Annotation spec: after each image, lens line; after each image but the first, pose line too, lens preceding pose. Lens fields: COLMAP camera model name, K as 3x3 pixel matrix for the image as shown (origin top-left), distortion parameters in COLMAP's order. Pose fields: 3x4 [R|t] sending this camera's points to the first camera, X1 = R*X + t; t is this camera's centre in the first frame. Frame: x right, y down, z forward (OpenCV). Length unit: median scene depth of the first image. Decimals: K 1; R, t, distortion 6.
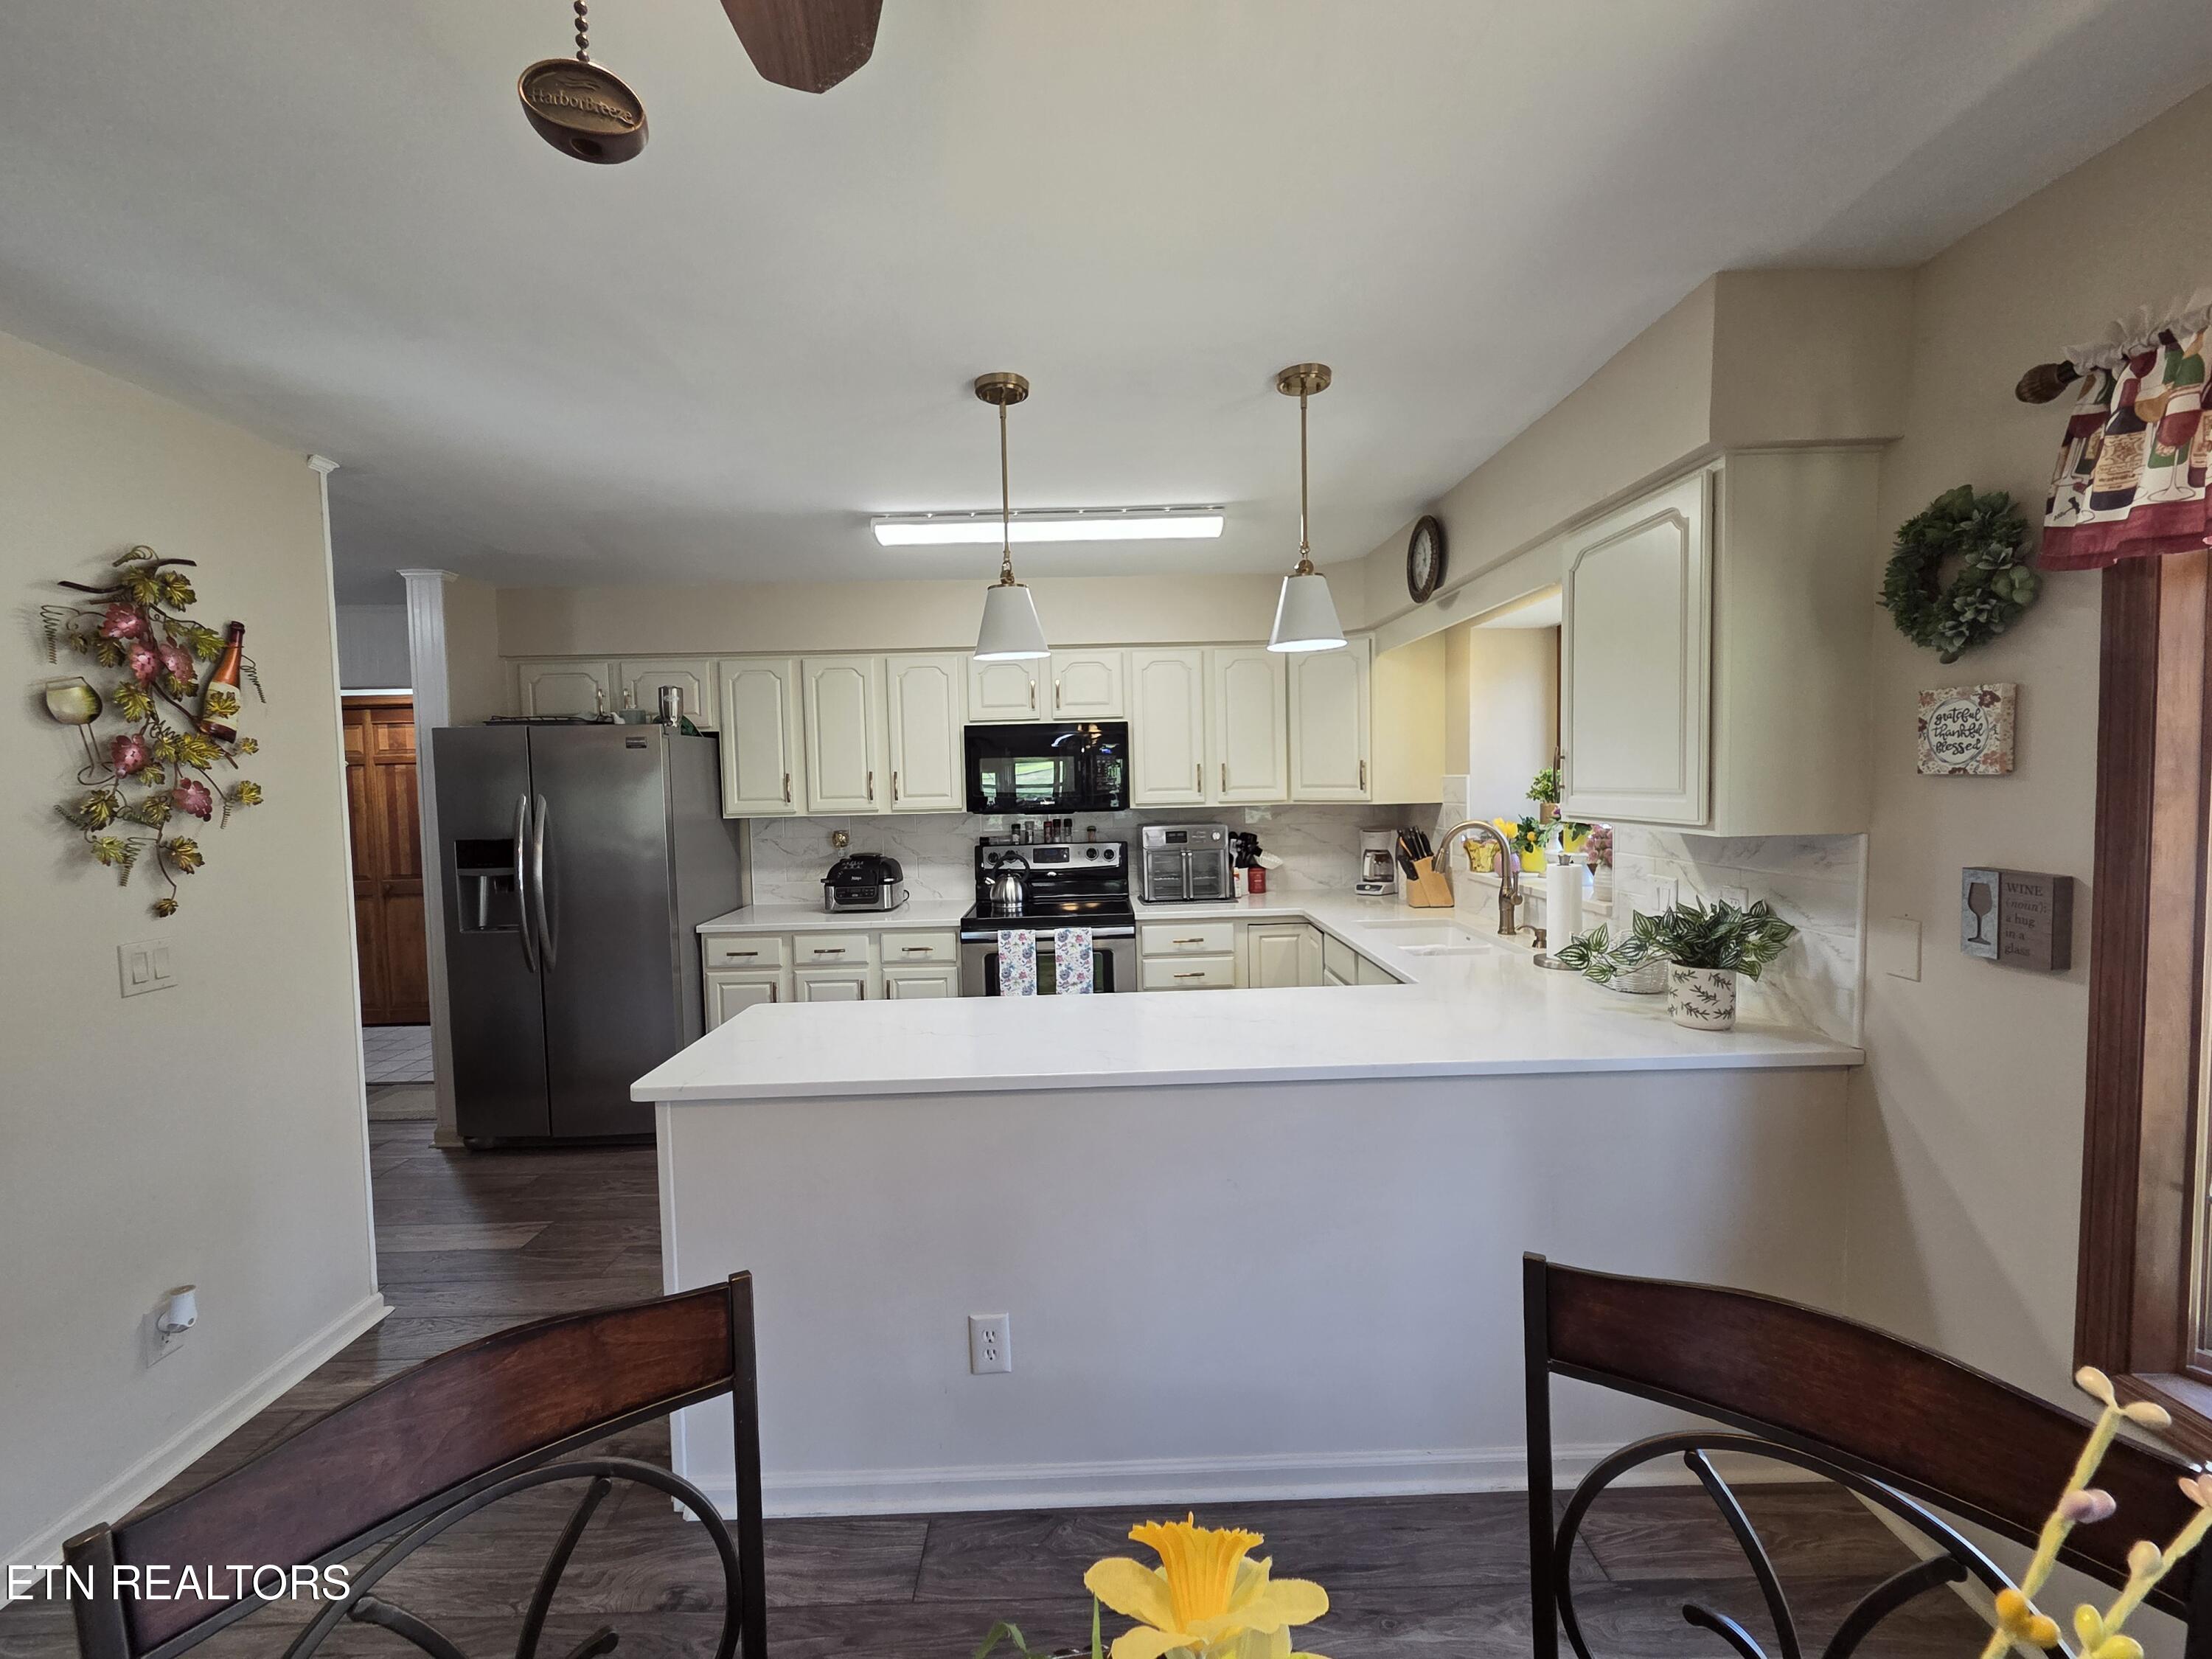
lens RADIAL K [[915.1, 0, 1102.3], [0, 915.1, 824.4], [0, 0, 1]] dist [0.005024, -0.000235]
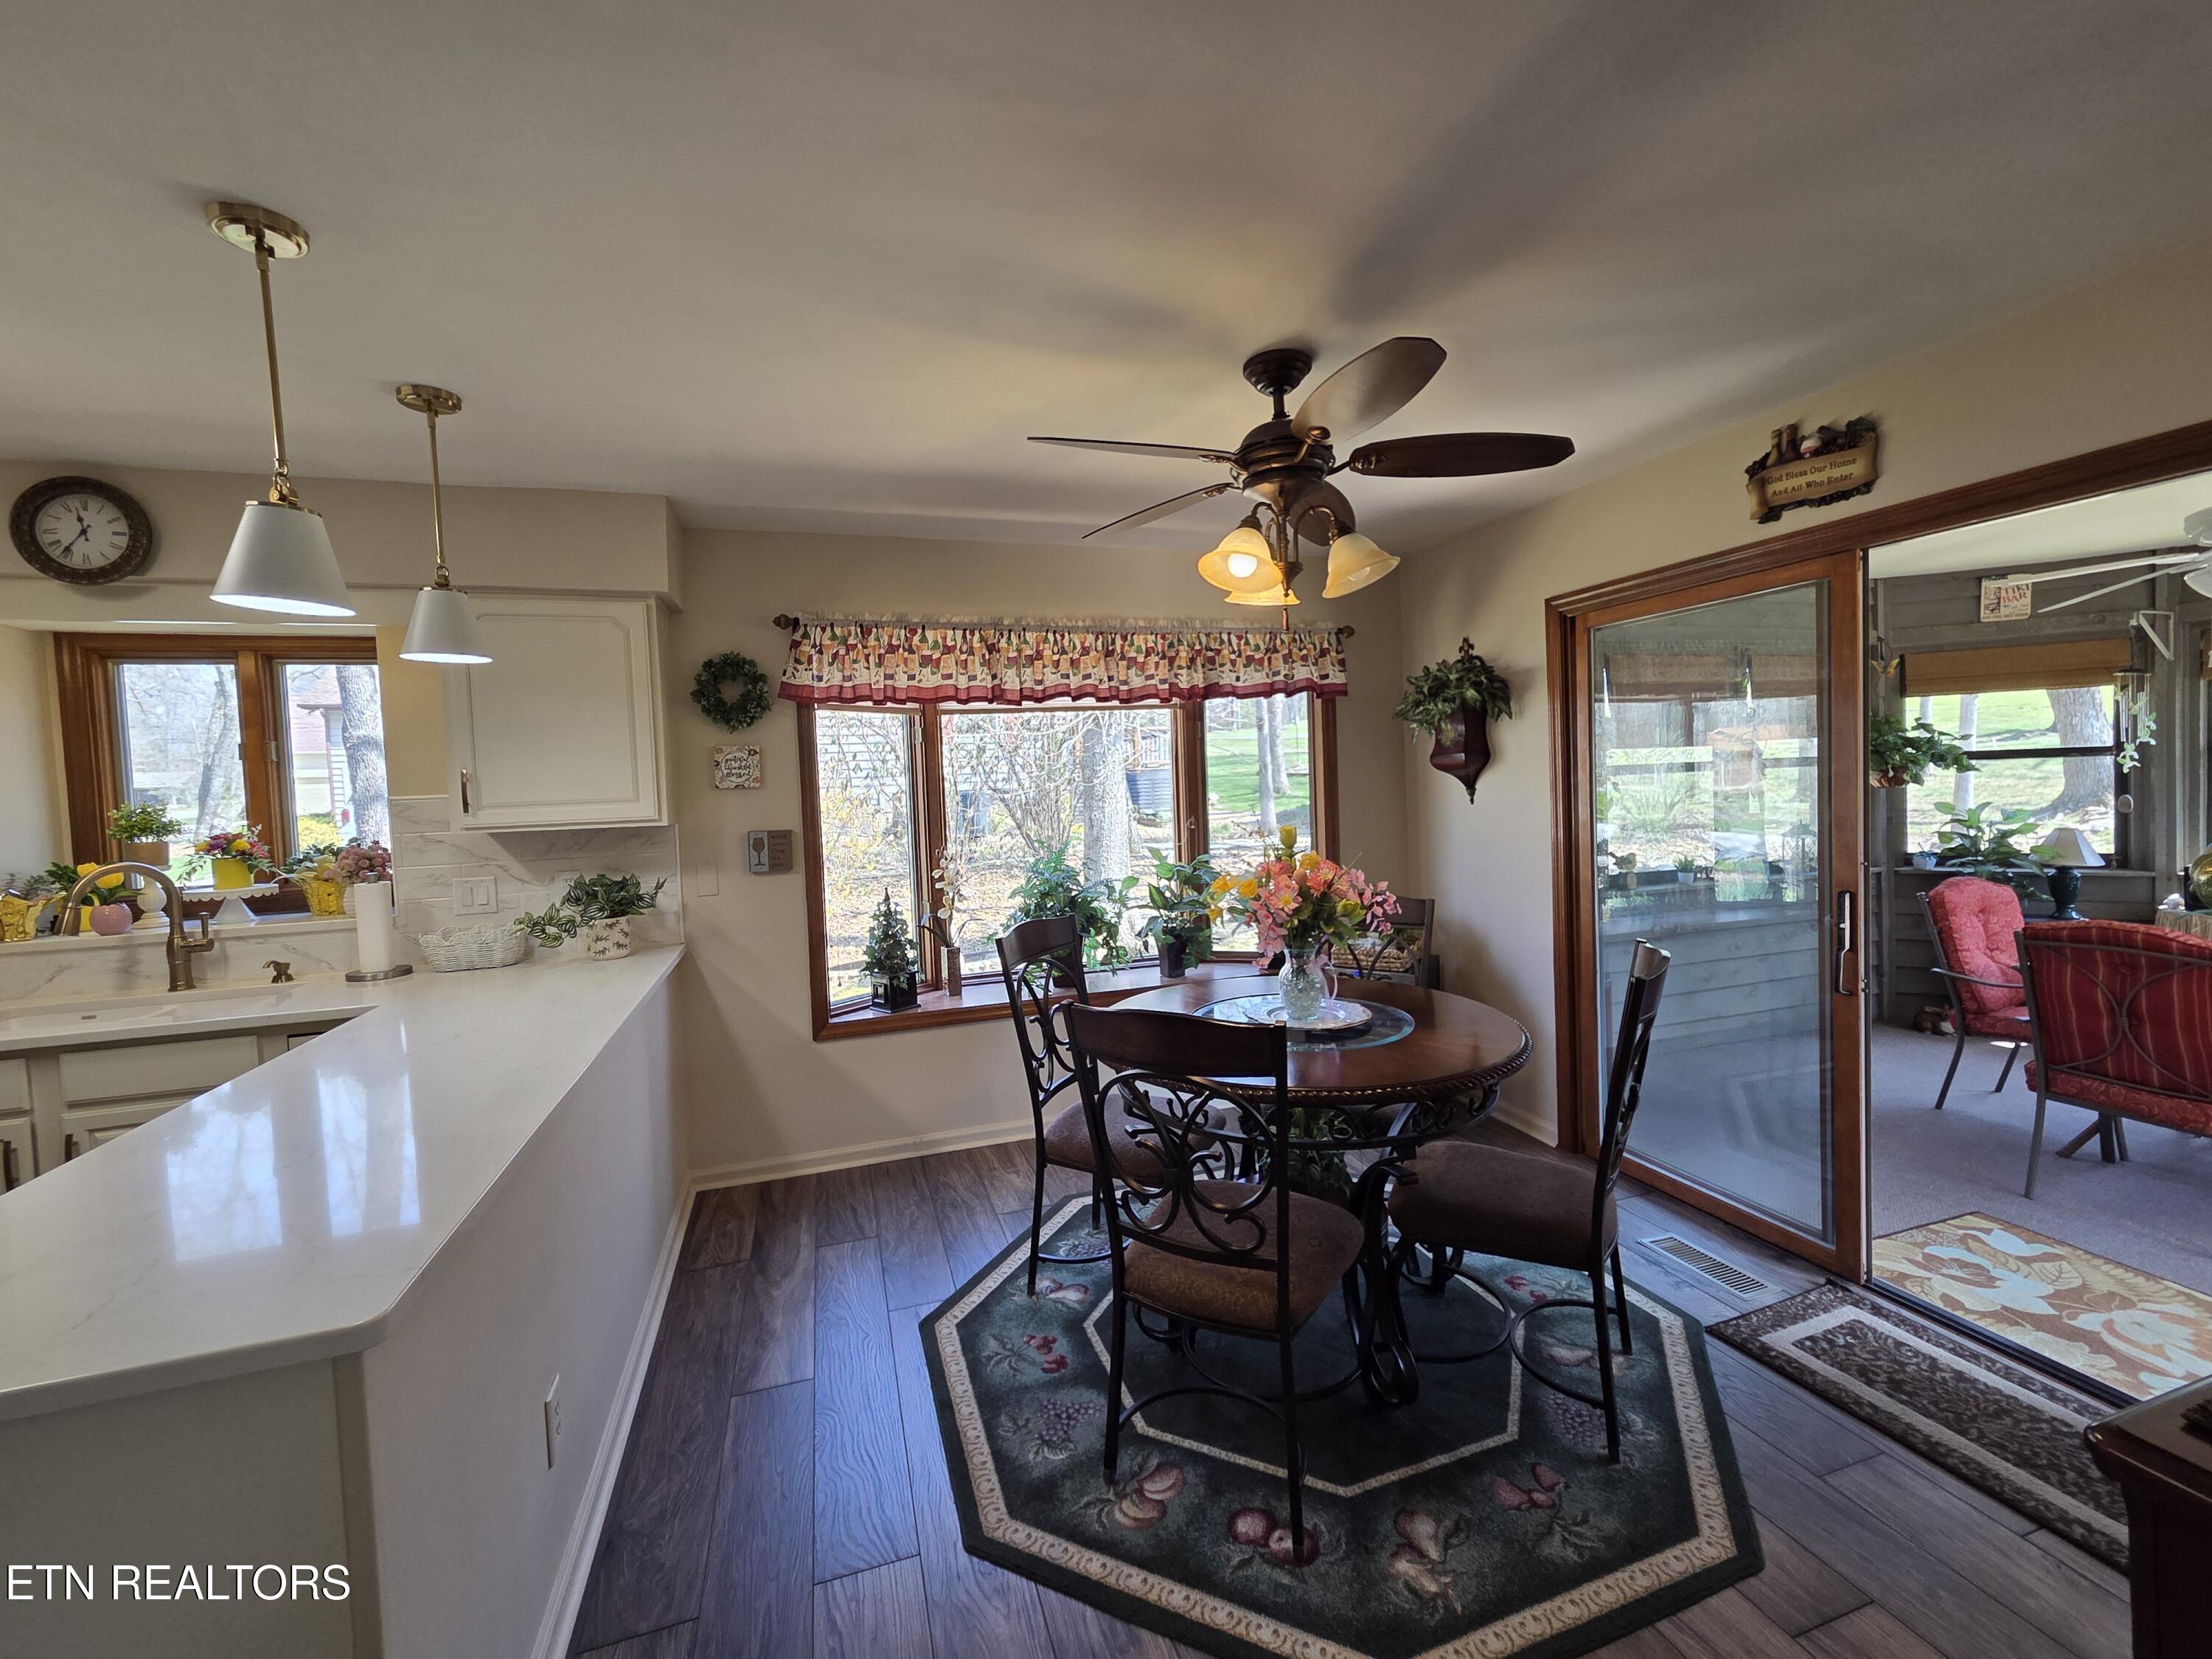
lens RADIAL K [[915.1, 0, 1106.0], [0, 915.1, 818.6], [0, 0, 1]] dist [0.005024, -0.000235]
pose [[-0.293727, -0.004529, 0.955879, -0.553863], [0.093877, 0.995018, 0.033561, 0.009969], [-0.951268, 0.099593, -0.291838, 0.351901]]
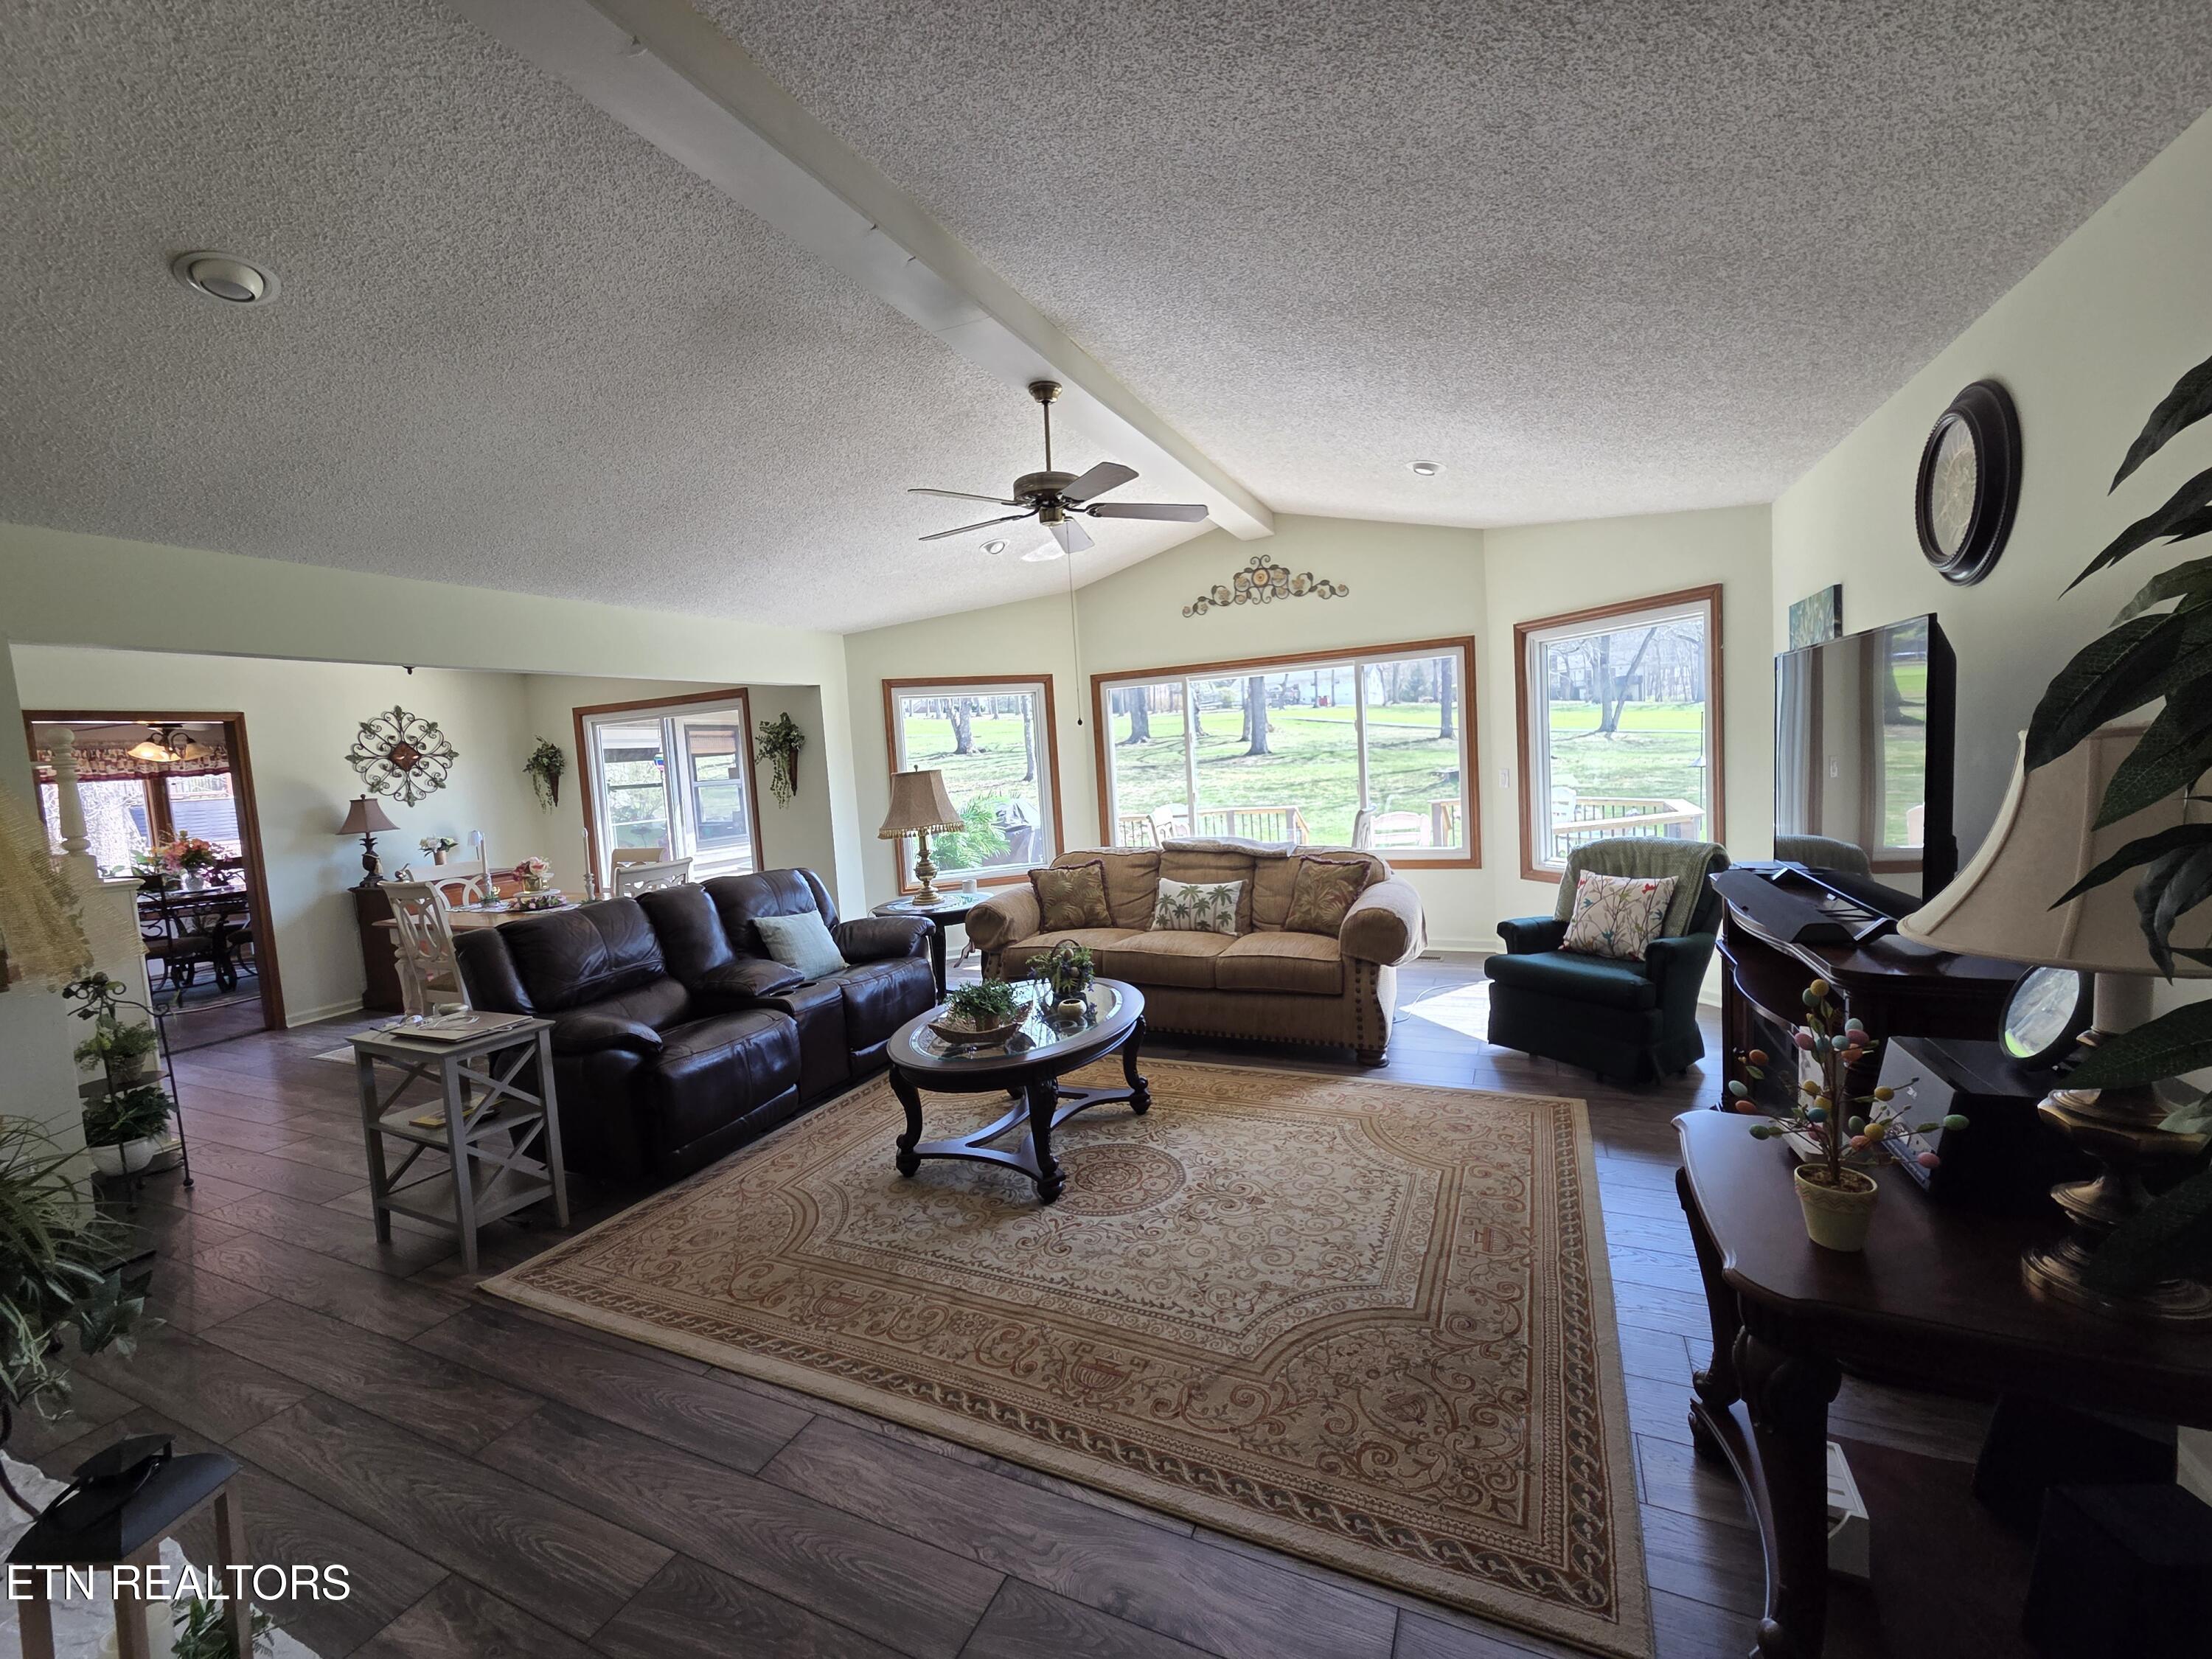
lens RADIAL K [[915.1, 0, 1103.8], [0, 915.1, 828.0], [0, 0, 1]] dist [0.005024, -0.000235]
pose [[-0.897619, 0.047490, 0.438207, -2.595793], [0.108209, 0.987497, 0.114635, 0.032812], [-0.427284, 0.150316, -0.891535, 0.950588]]
